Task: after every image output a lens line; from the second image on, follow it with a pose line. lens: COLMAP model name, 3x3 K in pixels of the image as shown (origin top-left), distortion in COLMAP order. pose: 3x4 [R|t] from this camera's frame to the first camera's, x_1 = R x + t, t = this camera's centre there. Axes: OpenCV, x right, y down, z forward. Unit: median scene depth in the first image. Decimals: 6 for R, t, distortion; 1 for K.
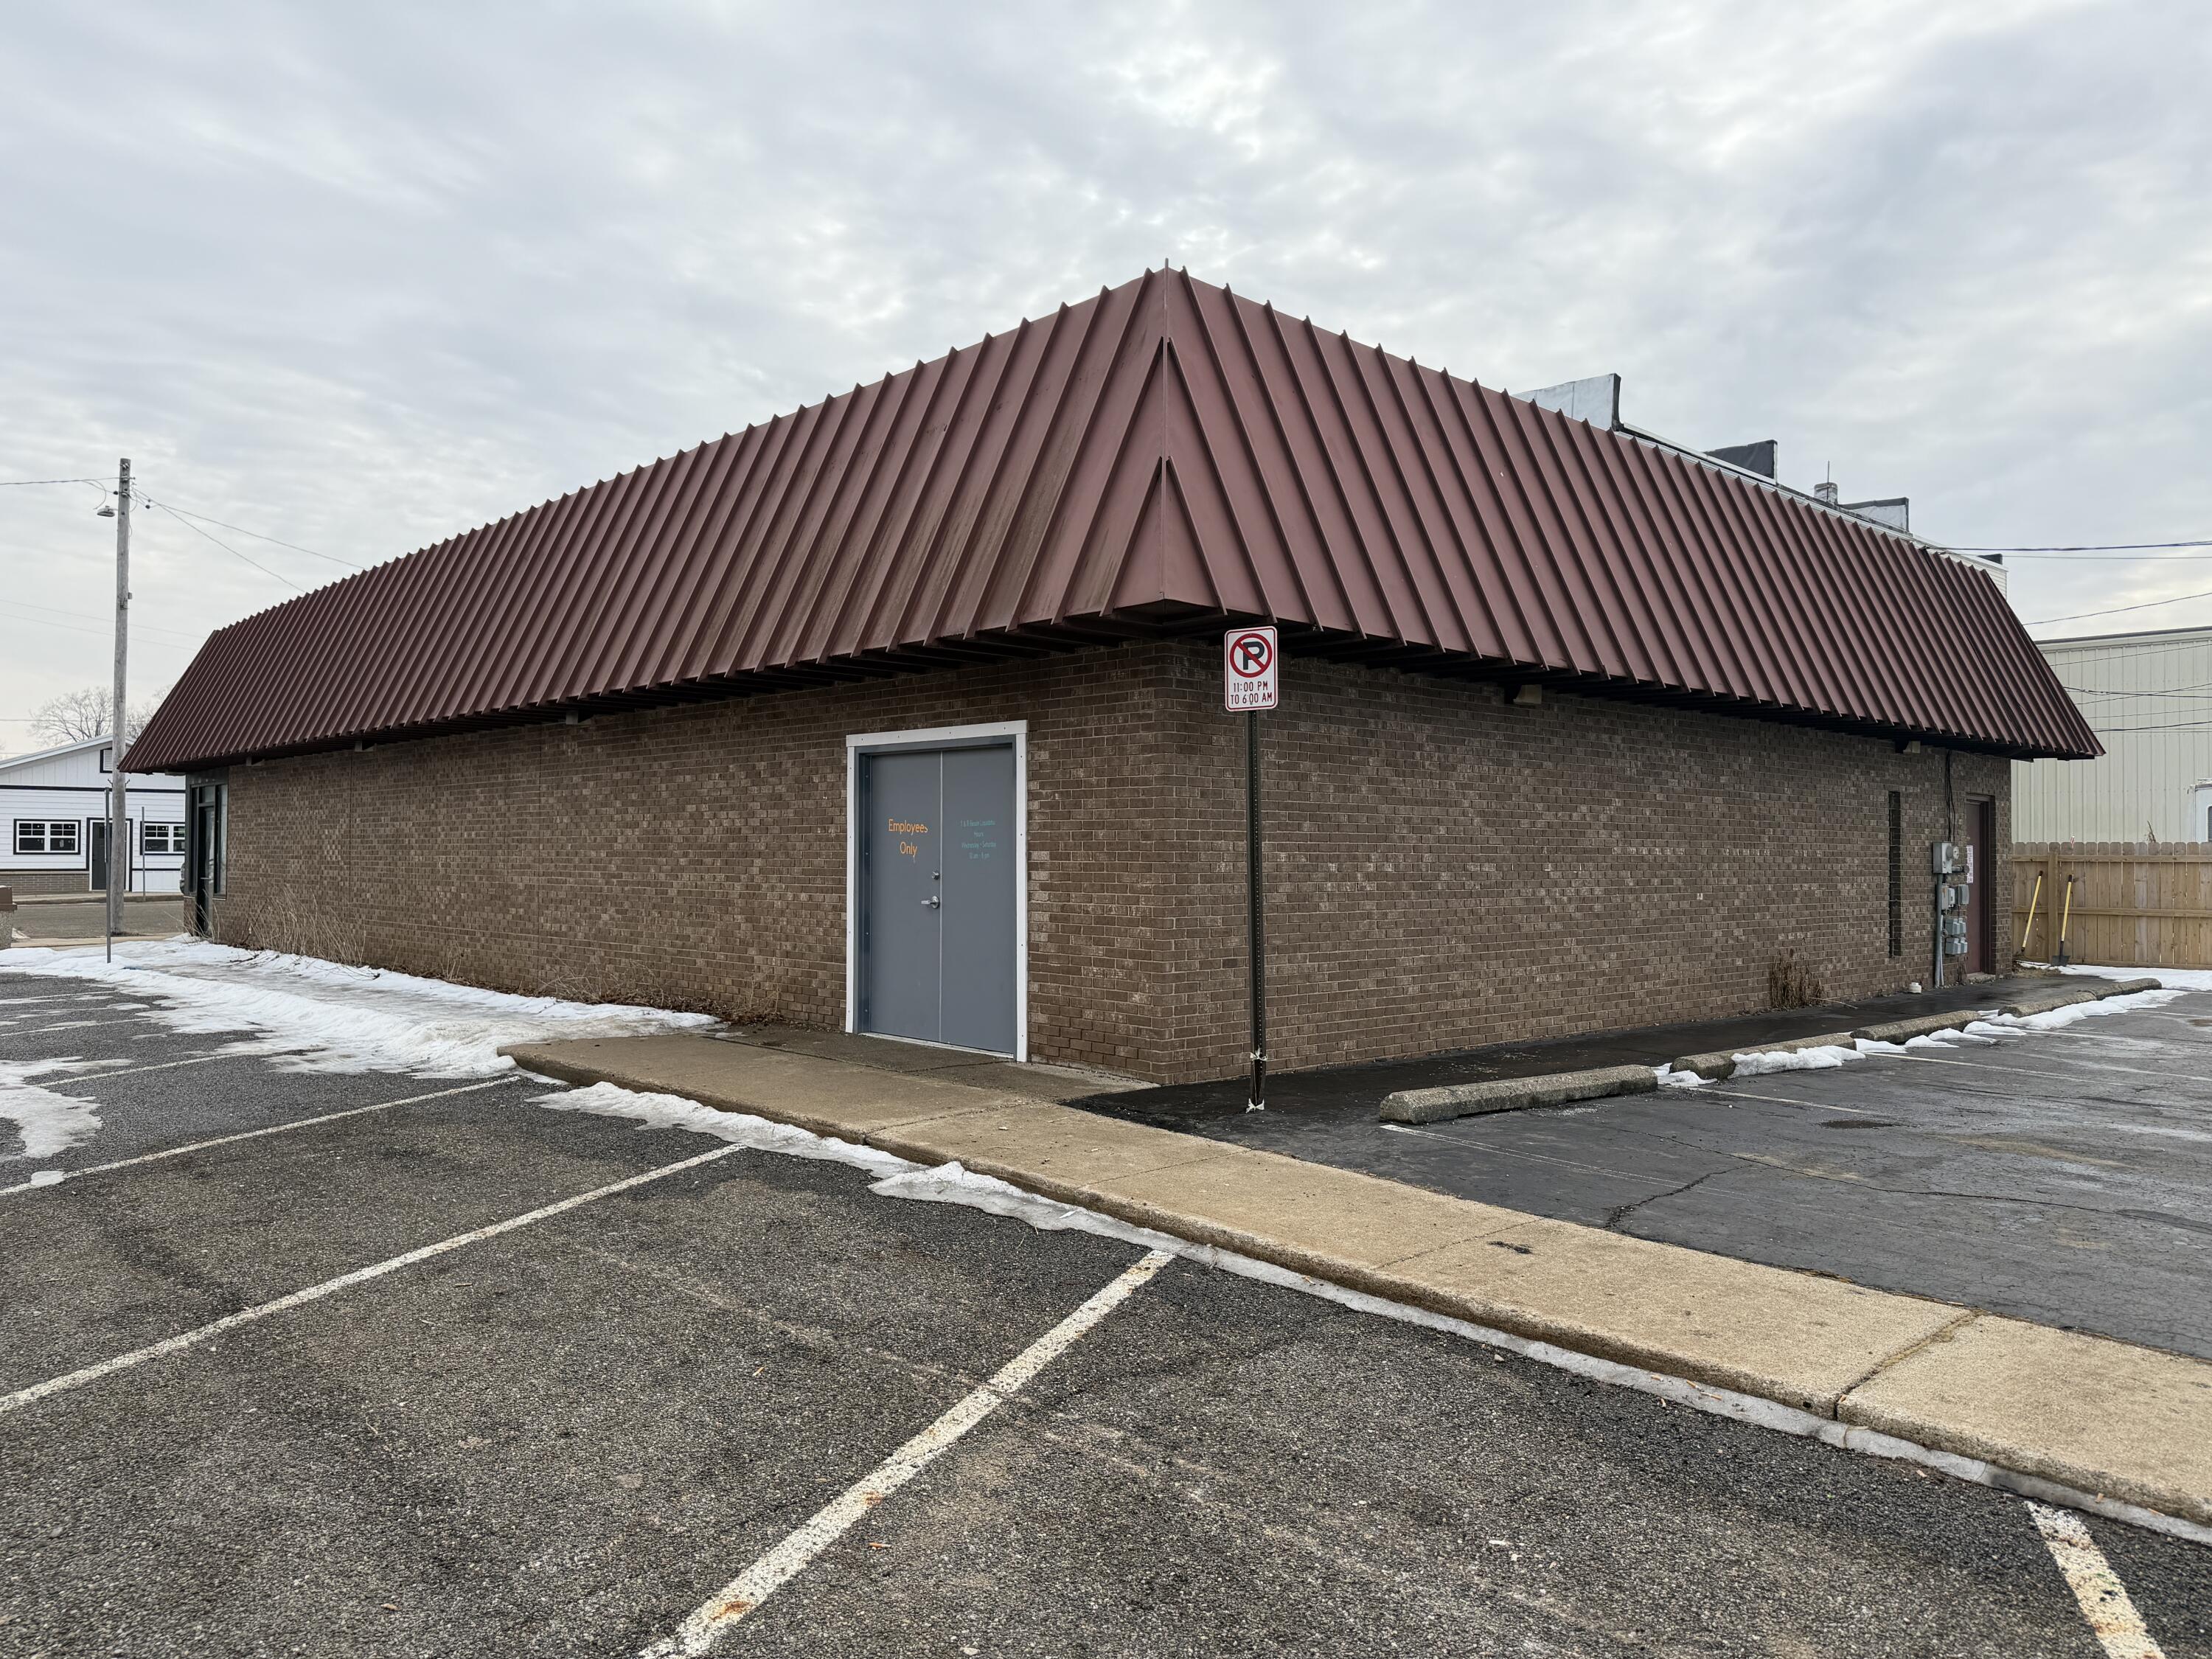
lens RADIAL K [[1823.9, 0, 1109.7], [0, 1823.9, 886.5], [0, 0, 1]] dist [0.077541, -0.089436]
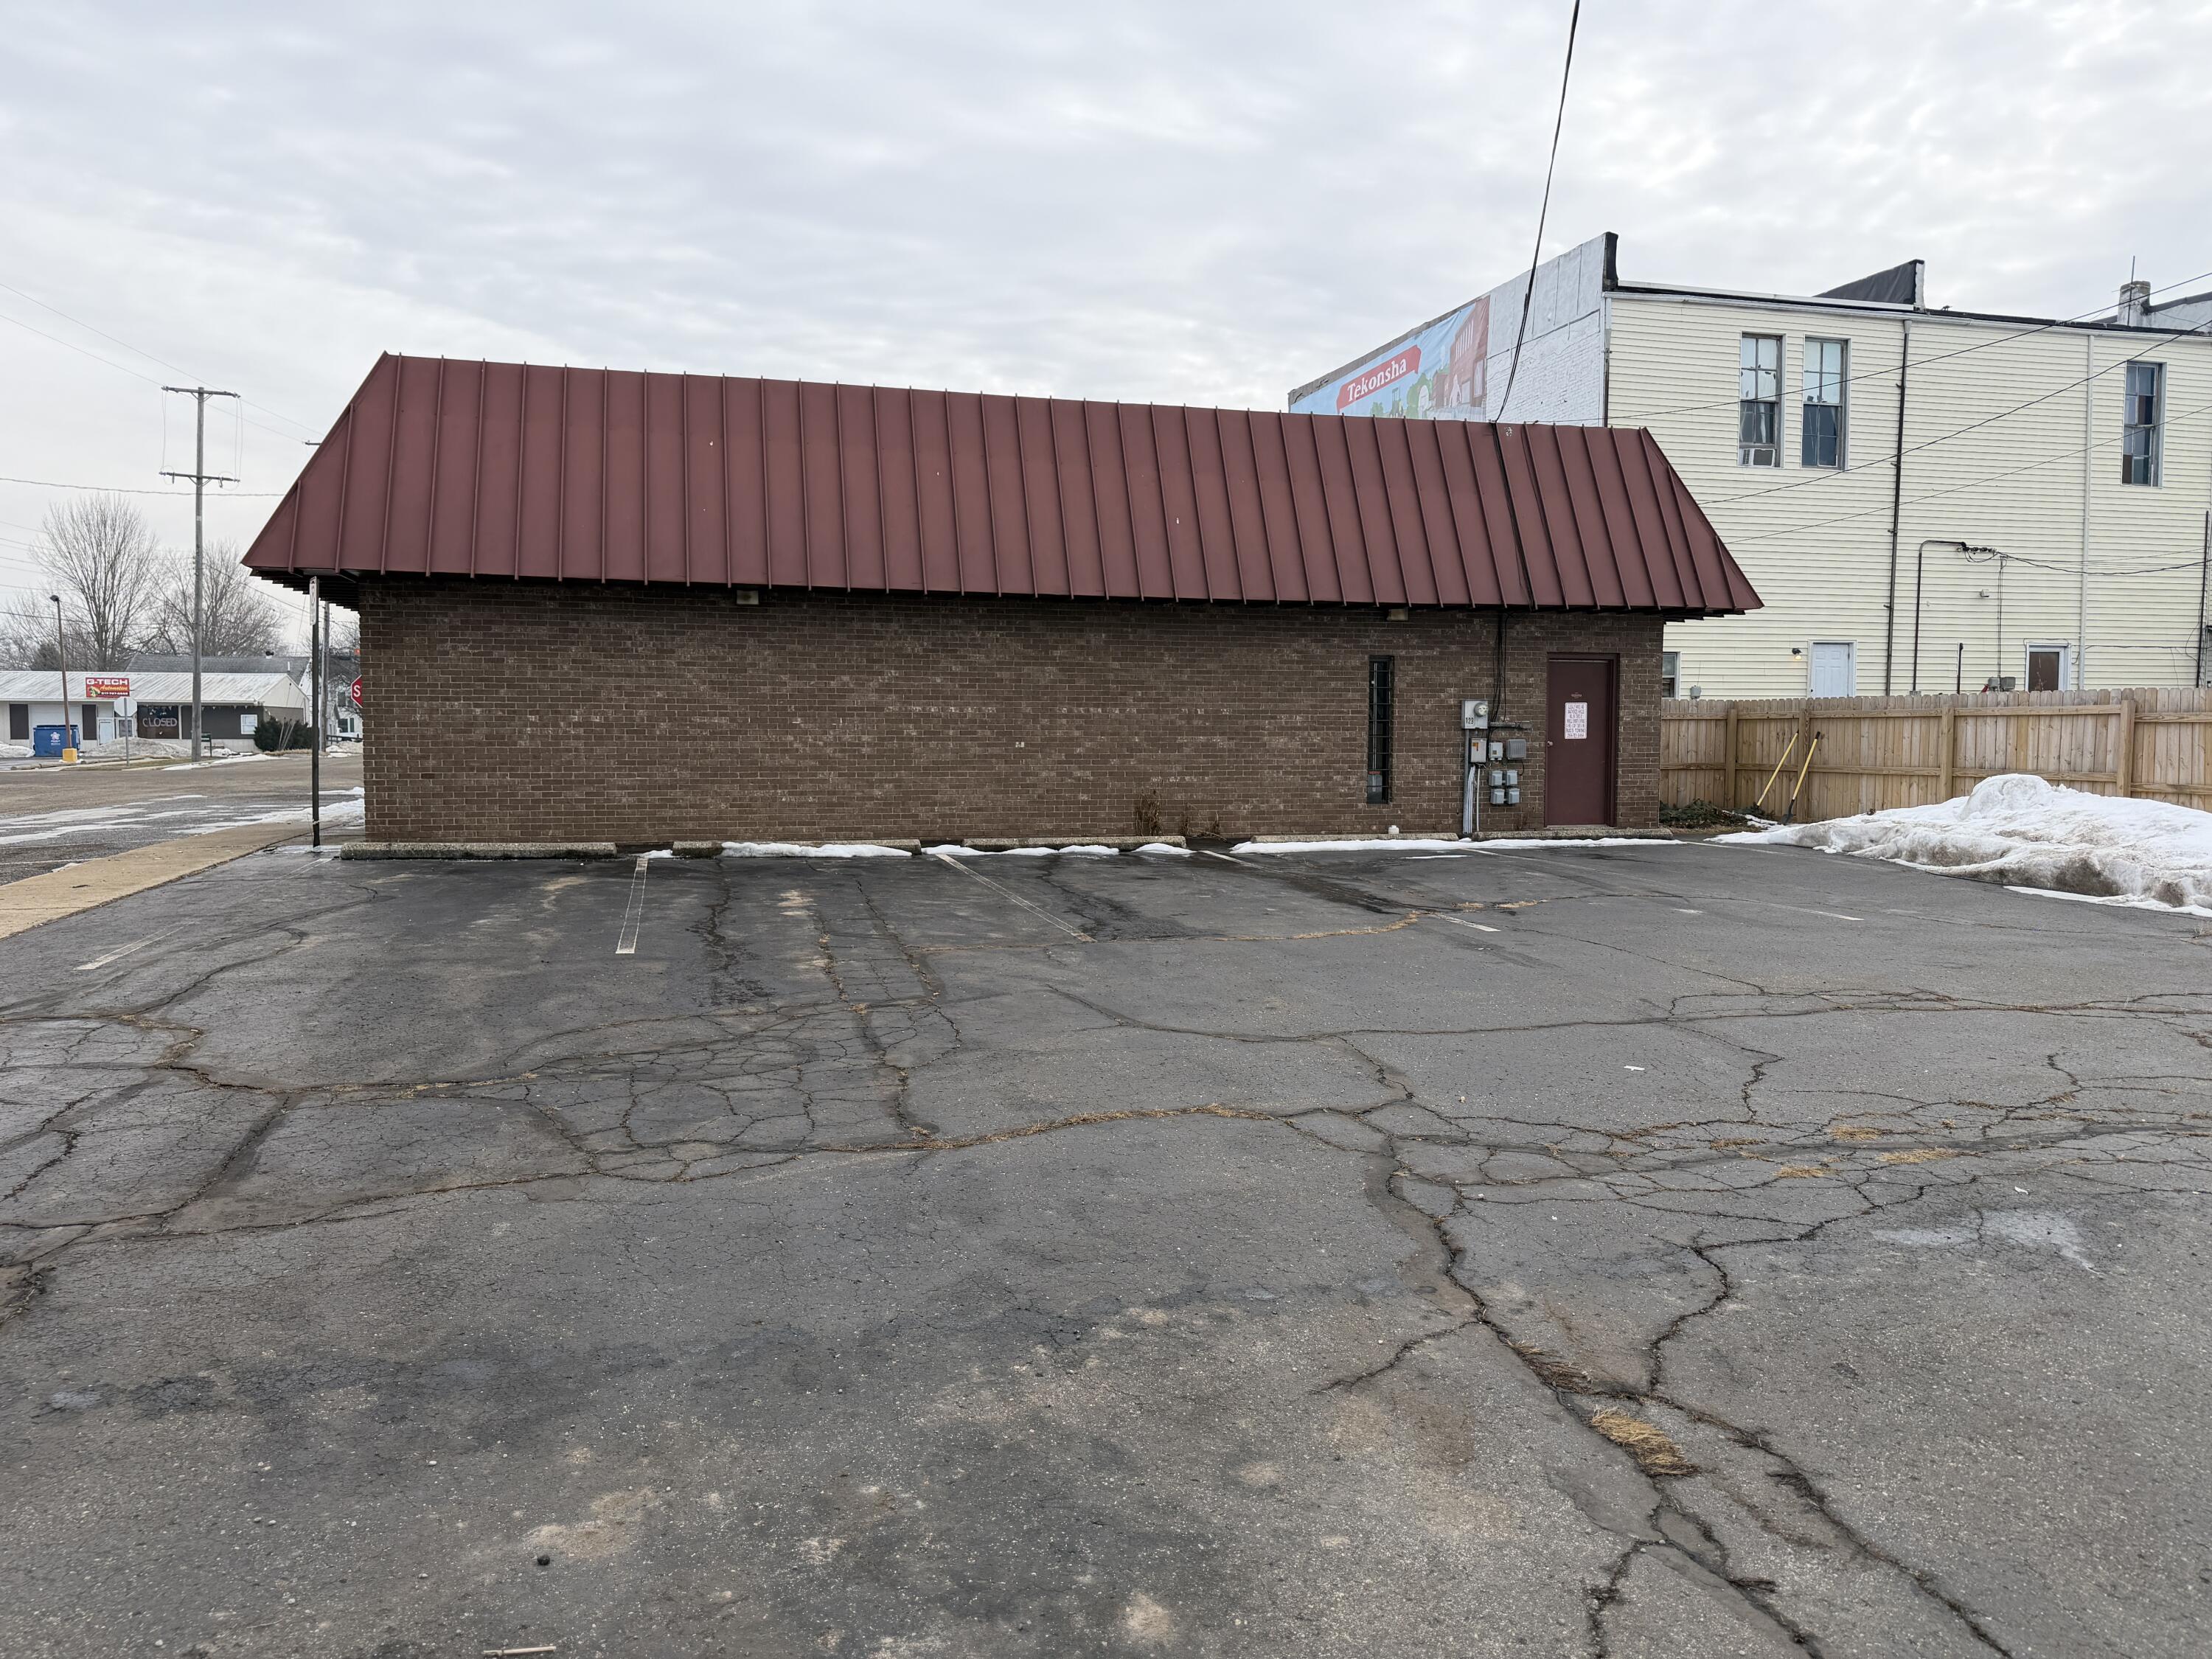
lens RADIAL K [[1823.9, 0, 1109.7], [0, 1823.9, 886.5], [0, 0, 1]] dist [0.077541, -0.089436]
pose [[0.846241, 0.044114, -0.530971, 0.180356], [-0.007924, 0.997498, 0.070244, 0.002457], [0.532741, -0.055236, 0.844474, -0.009882]]
